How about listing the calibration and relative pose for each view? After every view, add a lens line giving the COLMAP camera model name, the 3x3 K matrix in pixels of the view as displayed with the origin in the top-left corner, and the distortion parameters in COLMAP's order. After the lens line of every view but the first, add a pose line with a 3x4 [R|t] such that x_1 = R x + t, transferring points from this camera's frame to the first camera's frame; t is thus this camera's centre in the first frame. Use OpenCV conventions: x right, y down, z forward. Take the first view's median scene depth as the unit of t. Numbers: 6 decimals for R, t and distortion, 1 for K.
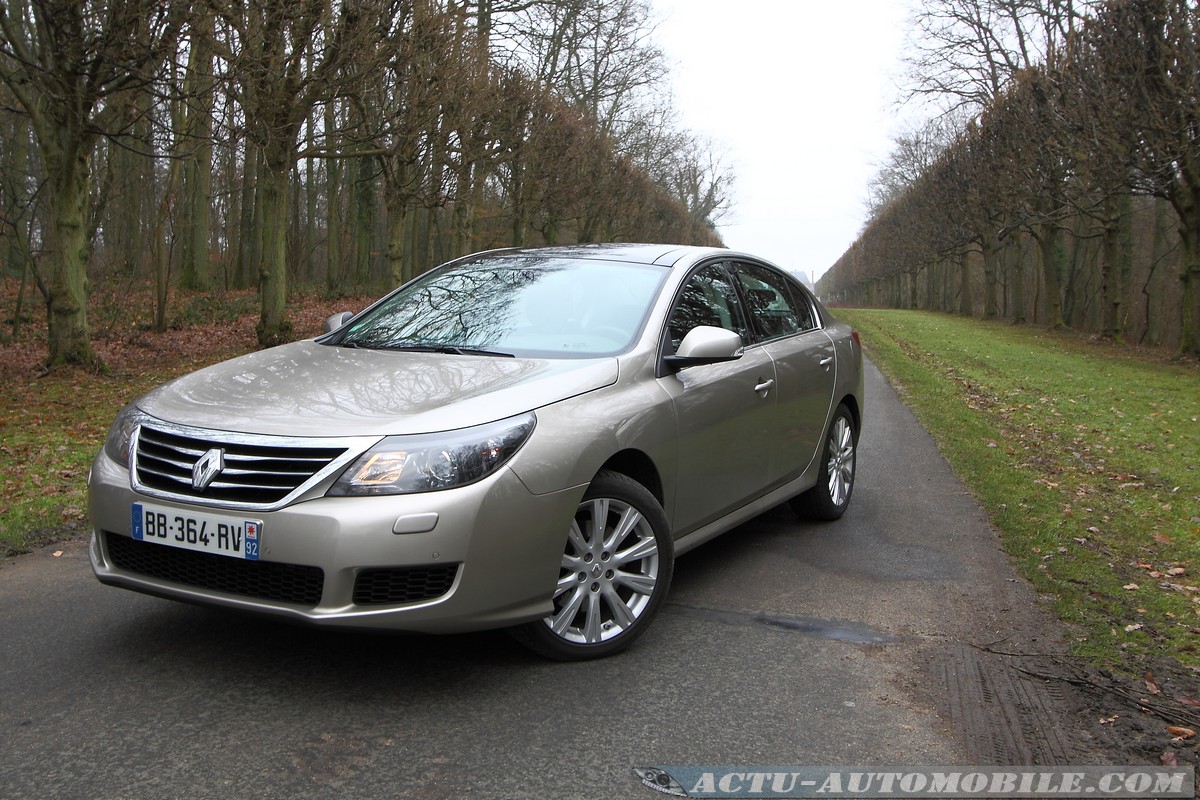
lens RADIAL K [[1129.9, 0, 600.0], [0, 1129.9, 400.0], [0, 0, 1]] dist [0.001821, 0.025288]
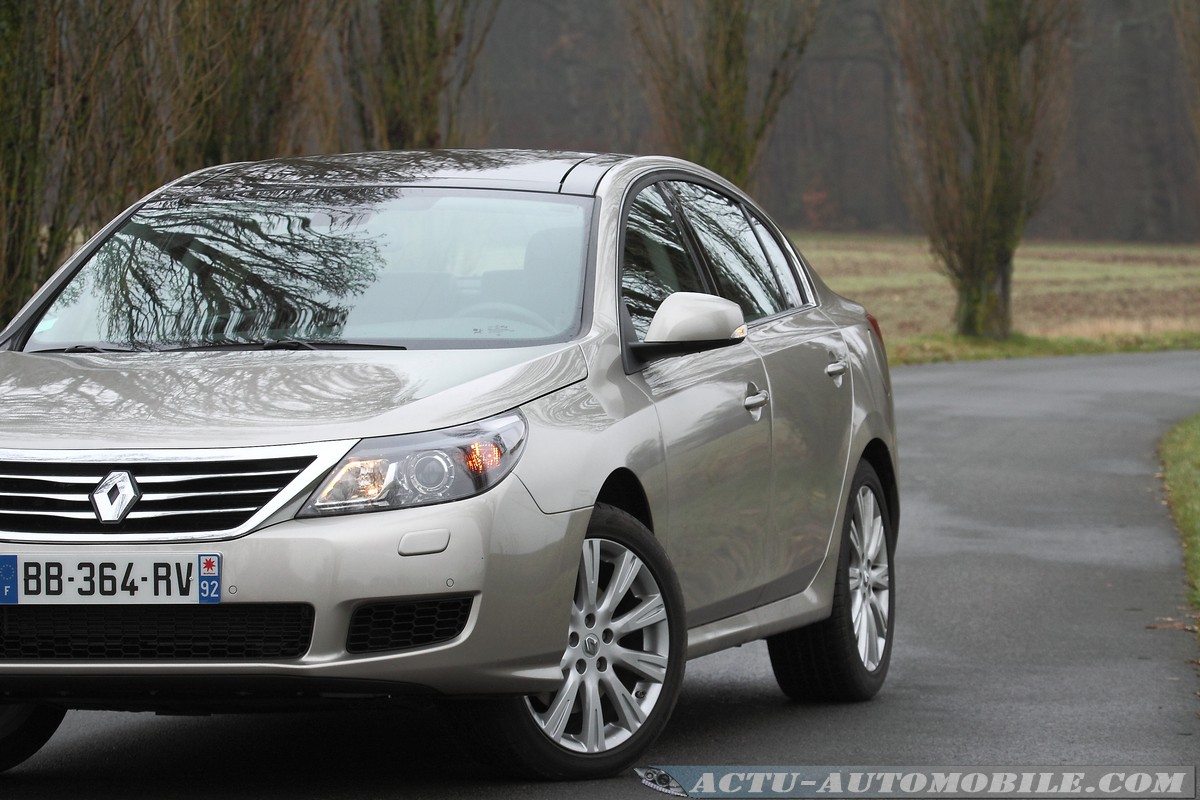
lens RADIAL K [[7540.0, 0, 600.0], [0, 7540.0, 400.0], [0, 0, 1]] dist [0.401654, 2.293581]
pose [[0.974561, -0.045838, 0.219387, -1.133375], [0.059442, 0.996670, -0.055813, 0.295841], [-0.216098, 0.067434, 0.974040, -3.951441]]
